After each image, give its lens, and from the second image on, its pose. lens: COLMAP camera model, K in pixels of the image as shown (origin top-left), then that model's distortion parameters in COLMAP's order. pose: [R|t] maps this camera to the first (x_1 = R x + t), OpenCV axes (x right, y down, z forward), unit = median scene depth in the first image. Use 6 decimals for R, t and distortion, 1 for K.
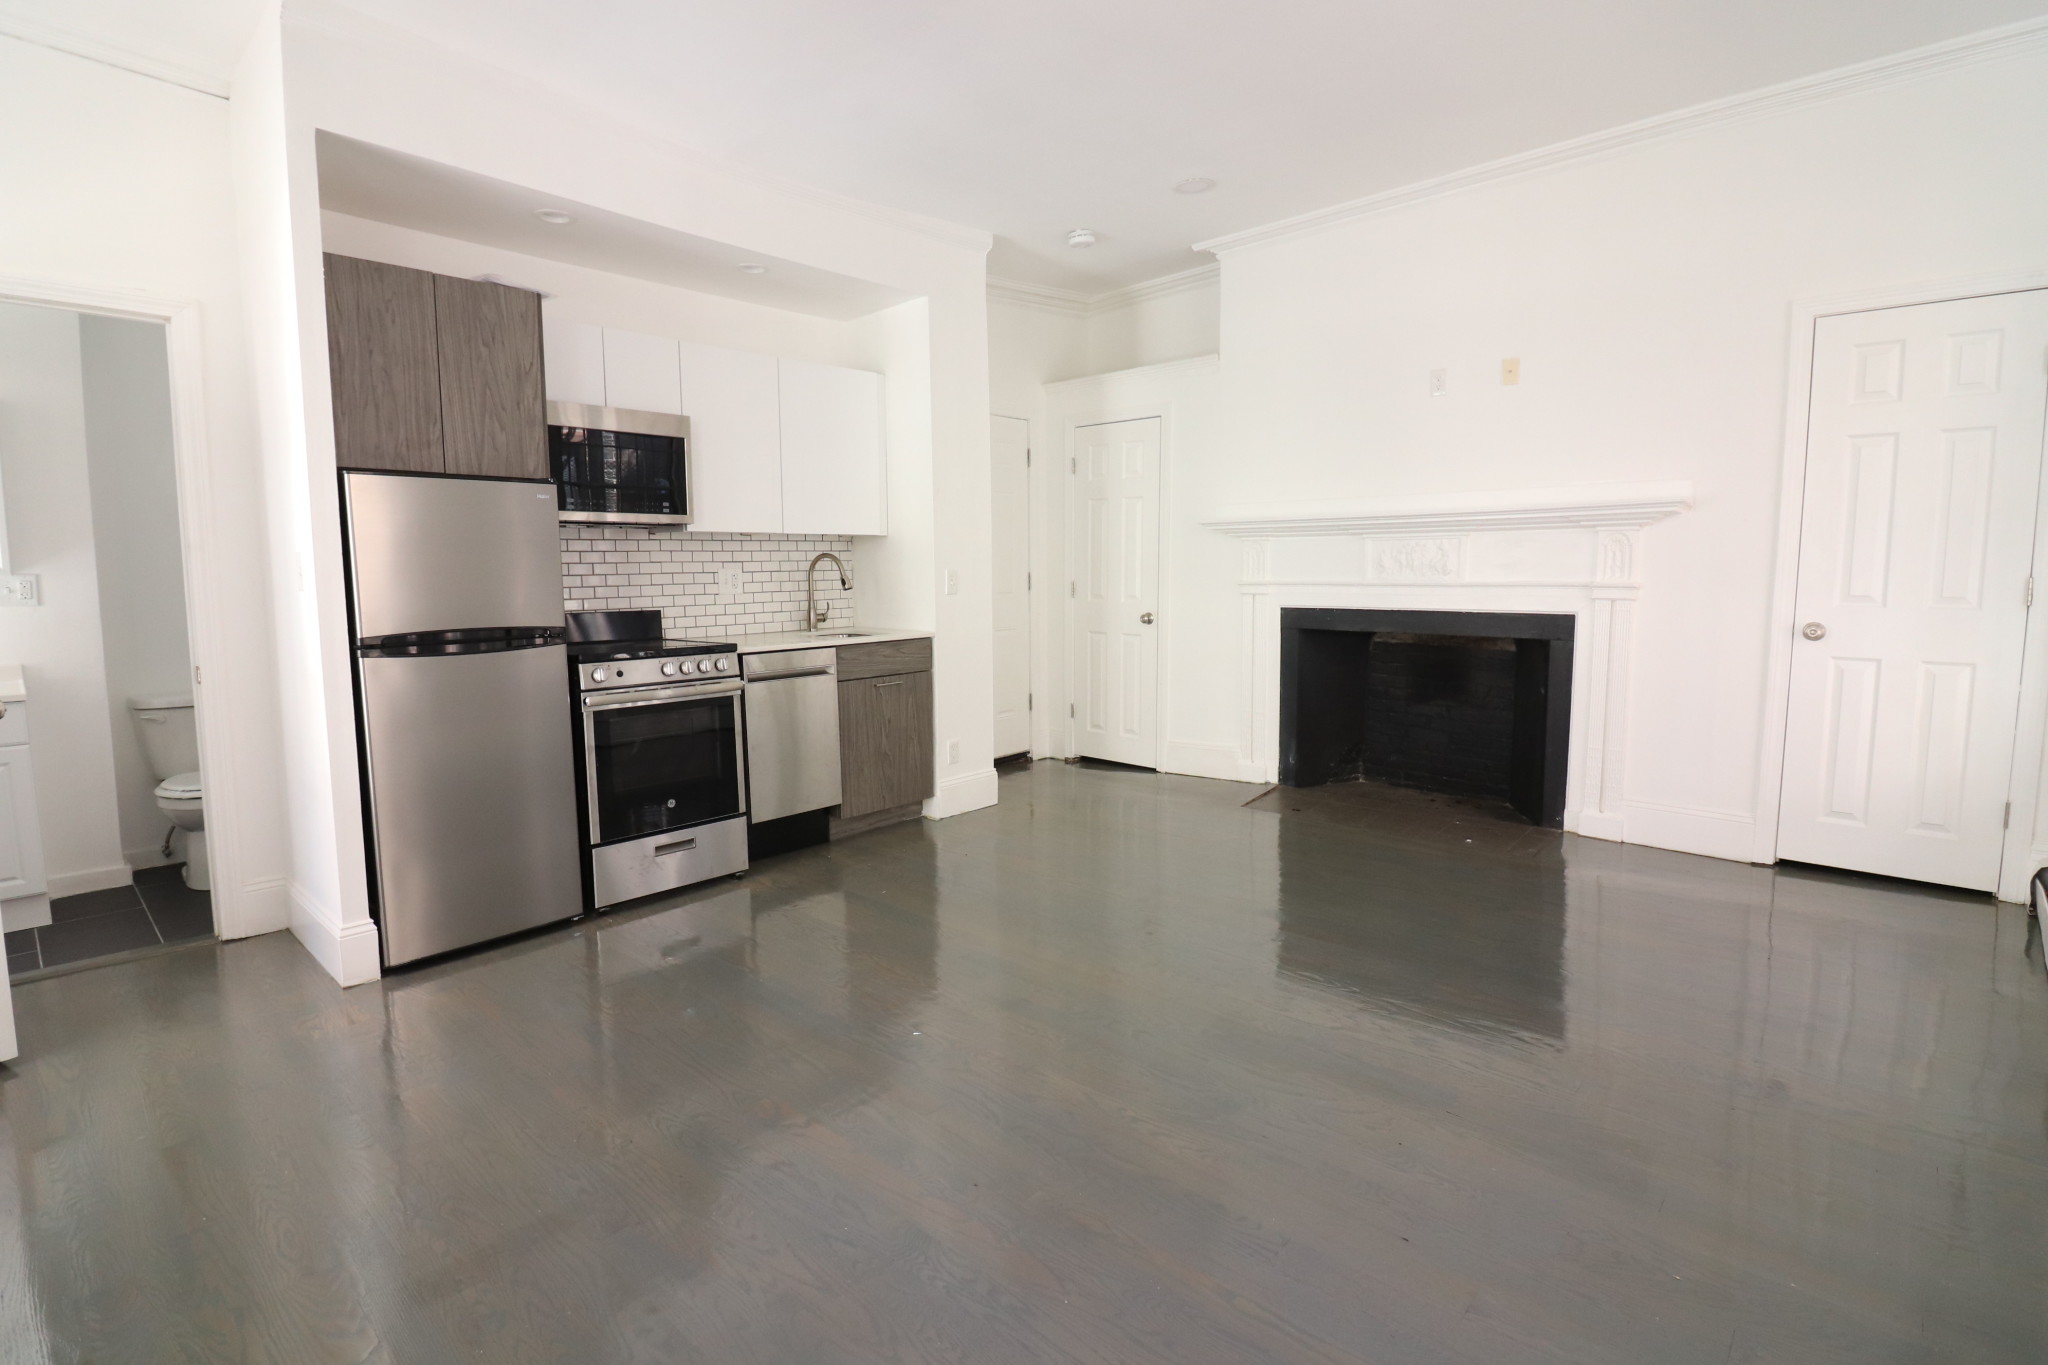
lens RADIAL K [[939.2, 0, 1017.5], [0, 939.2, 665.8], [0, 0, 1]] dist [-0.017724, -0.003178]
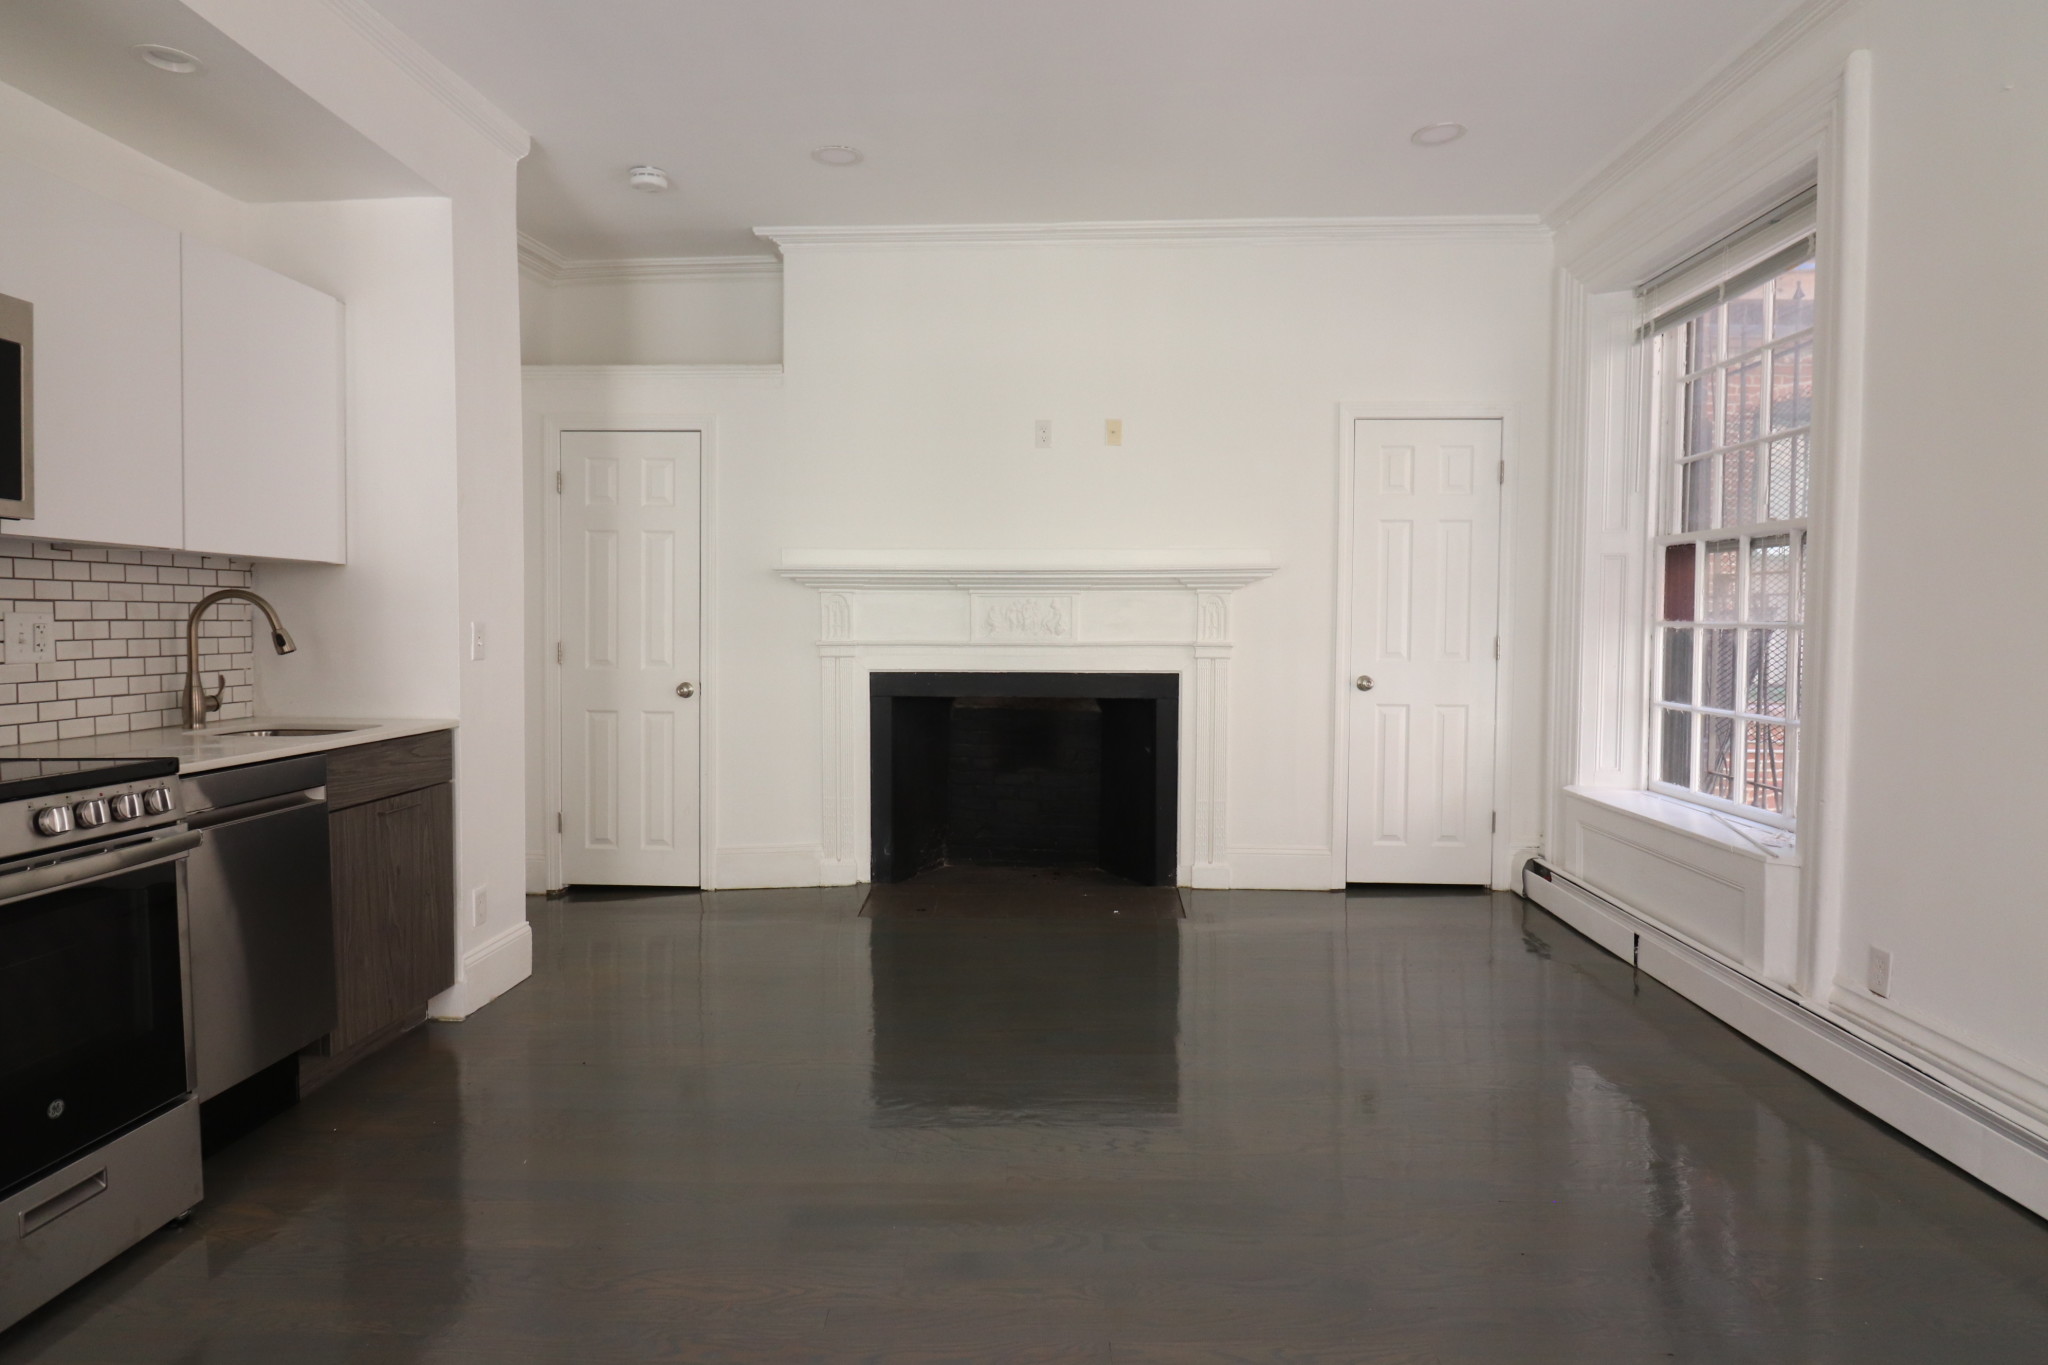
lens RADIAL K [[1053.0, 0, 1013.7], [0, 1053.0, 663.1], [0, 0, 1]] dist [-0.003198, -0.008483]
pose [[0.754560, -0.010763, 0.656143, -0.288953], [0.058478, 0.996991, -0.050895, -0.016914], [-0.653621, 0.076773, 0.752918, 0.234144]]
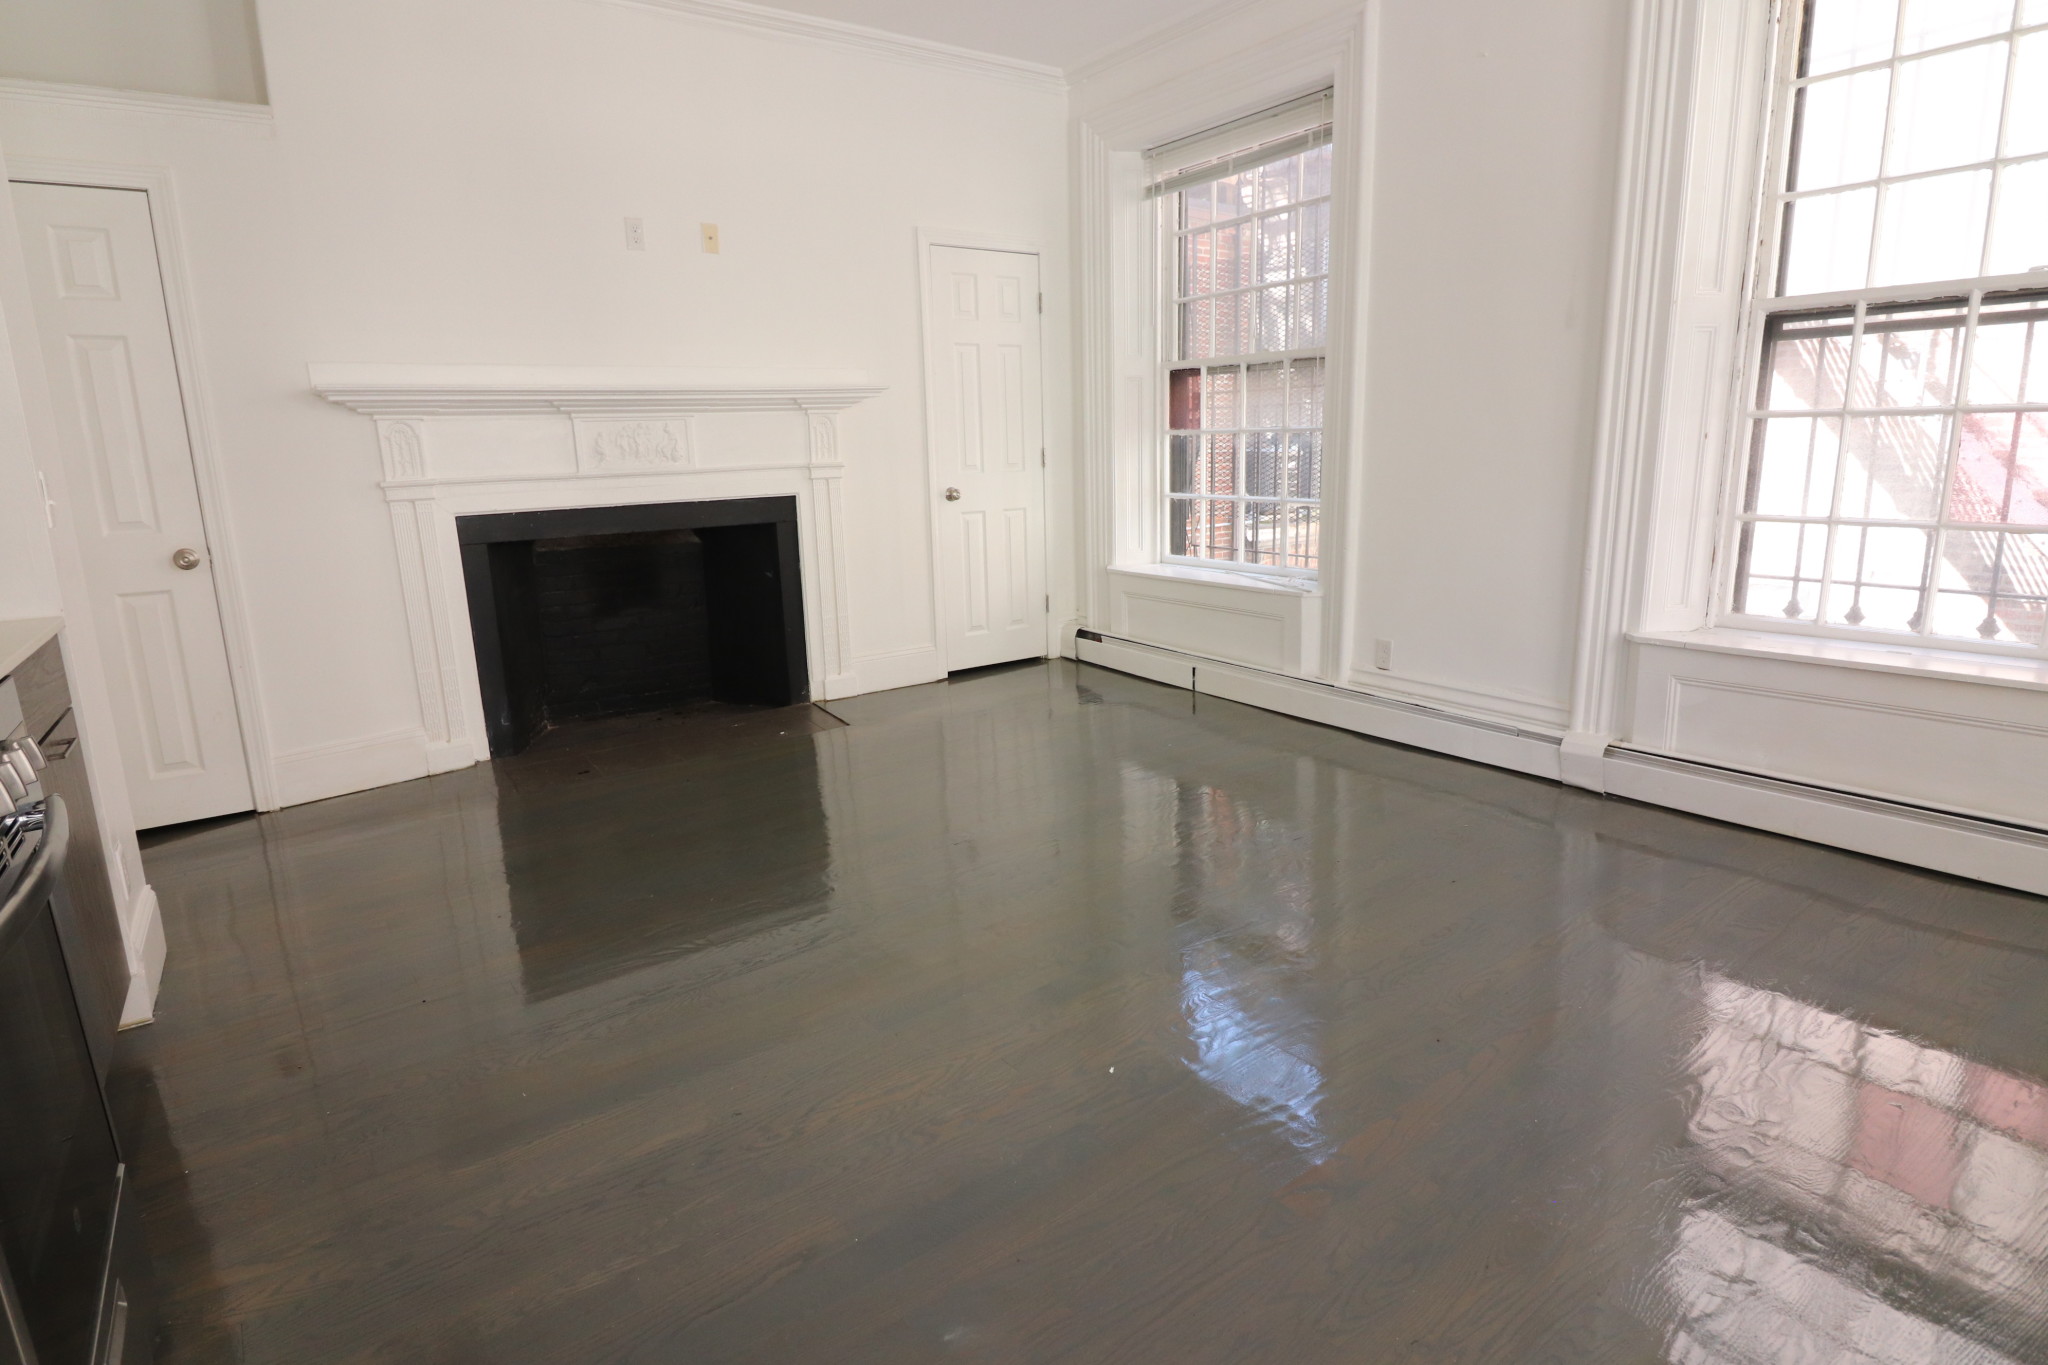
lens RADIAL K [[1053.0, 0, 1013.9], [0, 1053.0, 670.7], [0, 0, 1]] dist [-0.003198, -0.008483]
pose [[0.196523, -0.204378, 0.958962, -0.498873], [0.133988, 0.974457, 0.180222, -0.041590], [-0.971301, 0.093072, 0.218887, 0.503325]]
